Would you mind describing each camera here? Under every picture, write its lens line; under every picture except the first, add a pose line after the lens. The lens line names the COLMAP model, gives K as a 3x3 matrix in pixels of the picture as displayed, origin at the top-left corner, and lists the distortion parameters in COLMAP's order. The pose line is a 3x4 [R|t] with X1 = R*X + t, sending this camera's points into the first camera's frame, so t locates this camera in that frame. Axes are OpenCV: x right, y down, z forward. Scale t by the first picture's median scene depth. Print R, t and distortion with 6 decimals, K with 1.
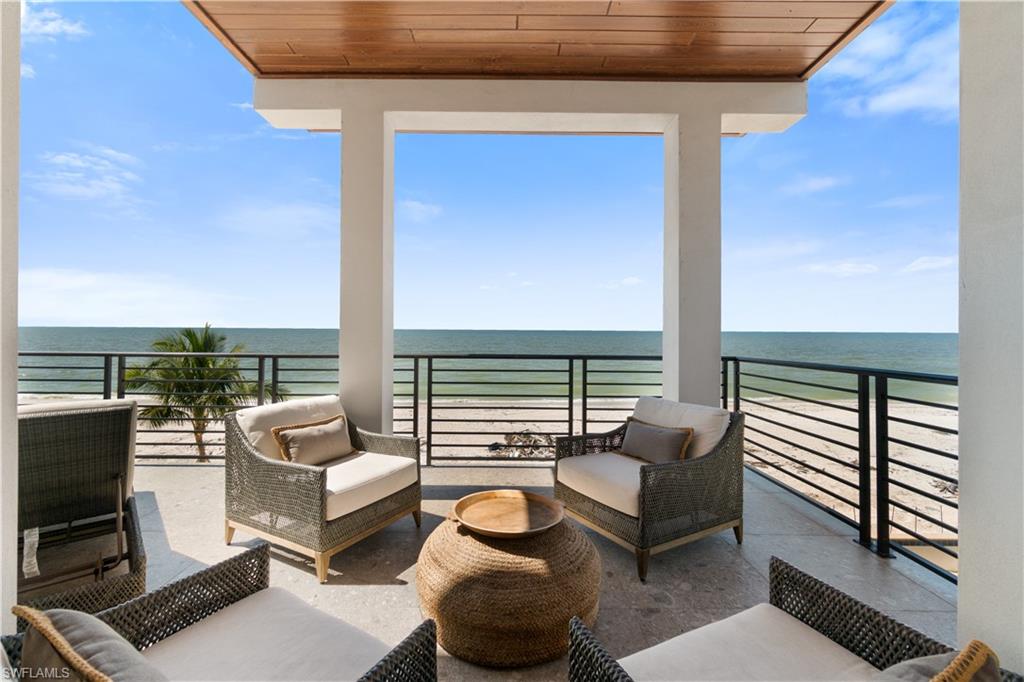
lens RADIAL K [[447.2, 0, 511.8], [0, 447.2, 327.3], [0, 0, 1]] dist [-0.007075, -0.000348]
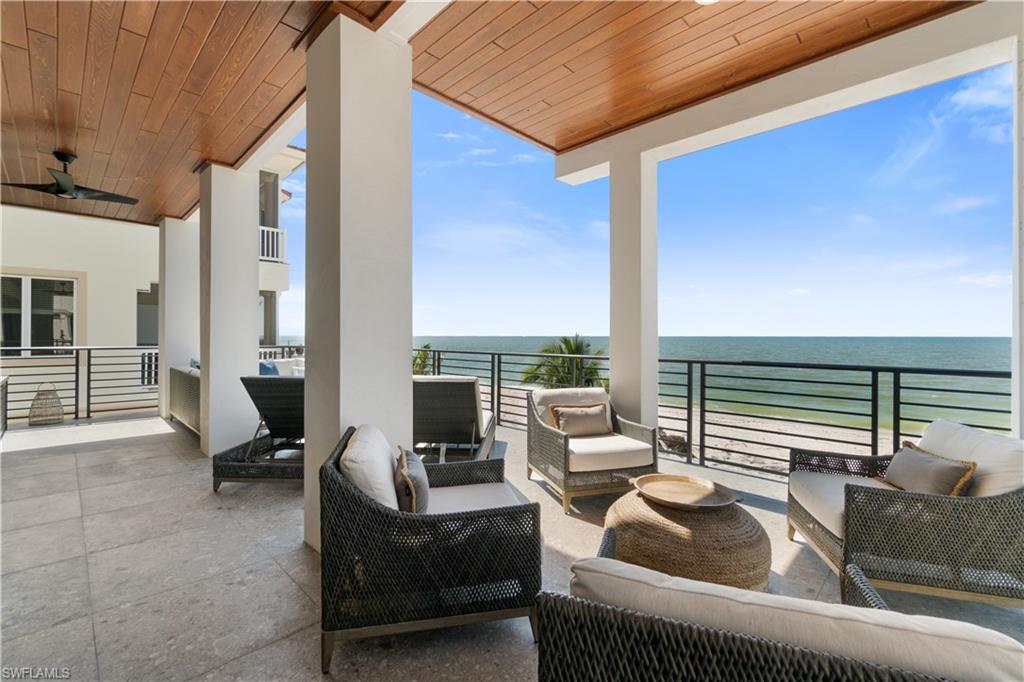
lens RADIAL K [[456.5, 0, 502.2], [0, 456.5, 335.1], [0, 0, 1]] dist [-0.000563, -0.000216]
pose [[0.692686, -0.007190, -0.721203, 0.339645], [0.007208, 0.999969, -0.003047, 0.001990], [0.721203, -0.003088, 0.692717, -0.112175]]
